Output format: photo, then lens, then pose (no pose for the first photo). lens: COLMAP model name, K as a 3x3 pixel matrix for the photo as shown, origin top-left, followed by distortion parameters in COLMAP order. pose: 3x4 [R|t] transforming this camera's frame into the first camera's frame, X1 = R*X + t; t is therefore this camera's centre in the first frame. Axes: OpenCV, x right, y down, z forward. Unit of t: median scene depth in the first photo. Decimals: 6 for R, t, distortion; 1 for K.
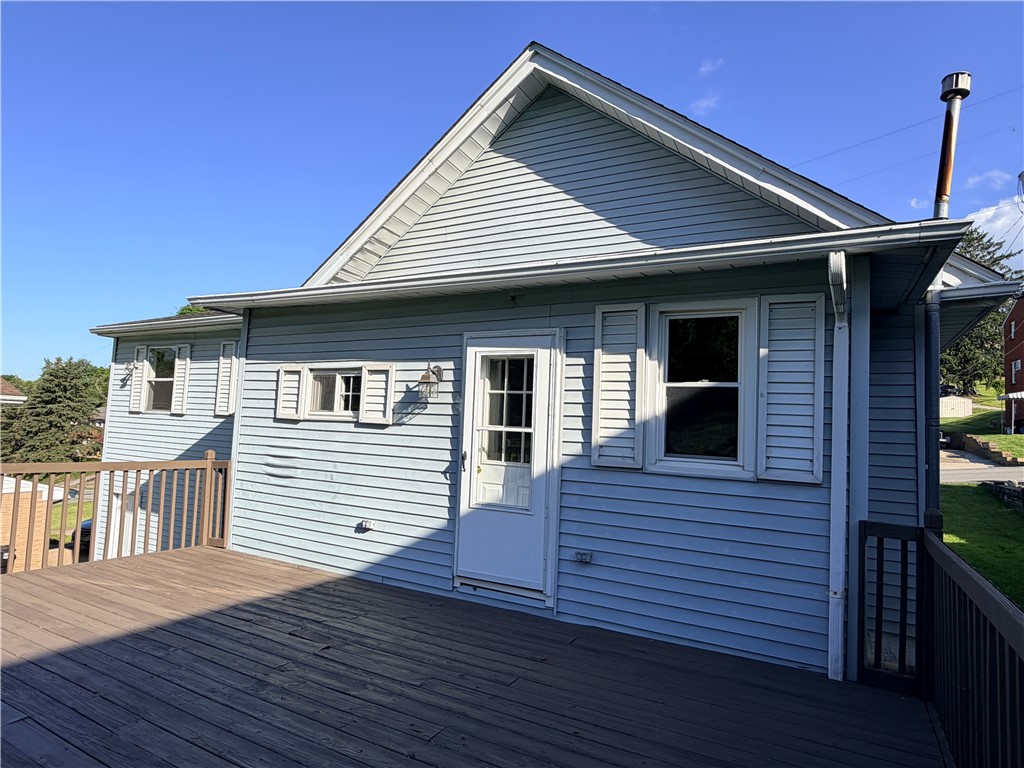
lens RADIAL K [[578.2, 0, 514.6], [0, 578.2, 383.8], [0, 0, 1]] dist [0.004229, -0.001675]
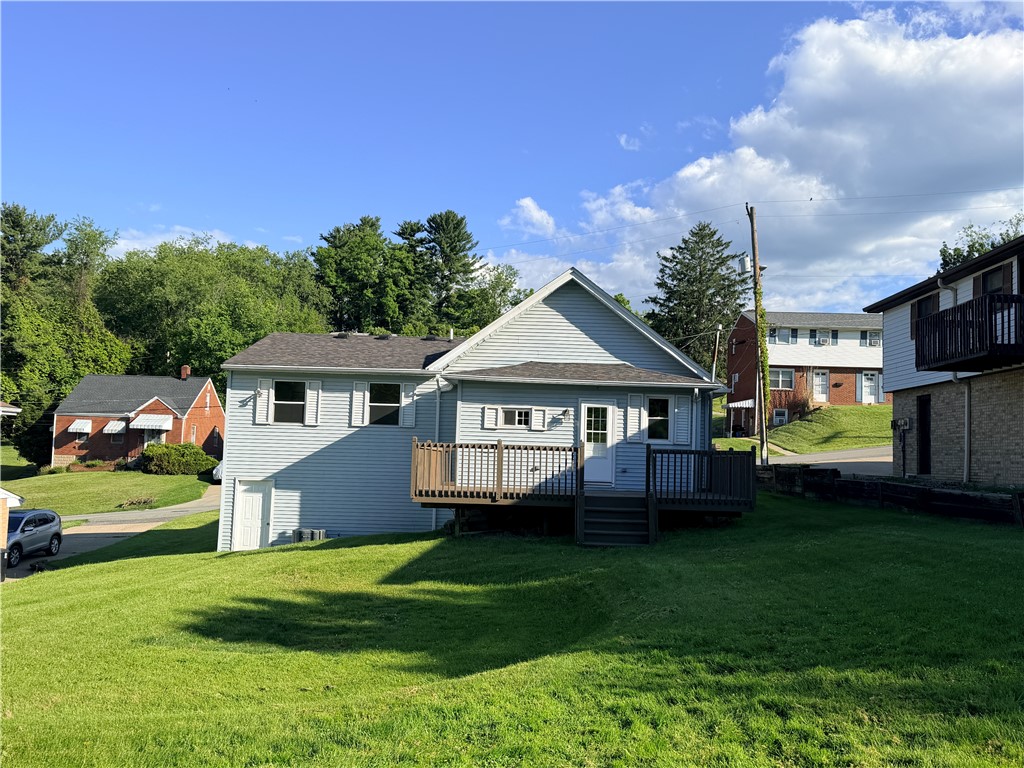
lens RADIAL K [[921.1, 0, 510.1], [0, 921.1, 381.3], [0, 0, 1]] dist [0.122350, 0.001496]
pose [[0.889937, 0.018803, 0.455696, -2.483086], [-0.025889, 0.999621, 0.009313, -0.206687], [-0.455348, -0.020085, 0.890087, -2.918859]]
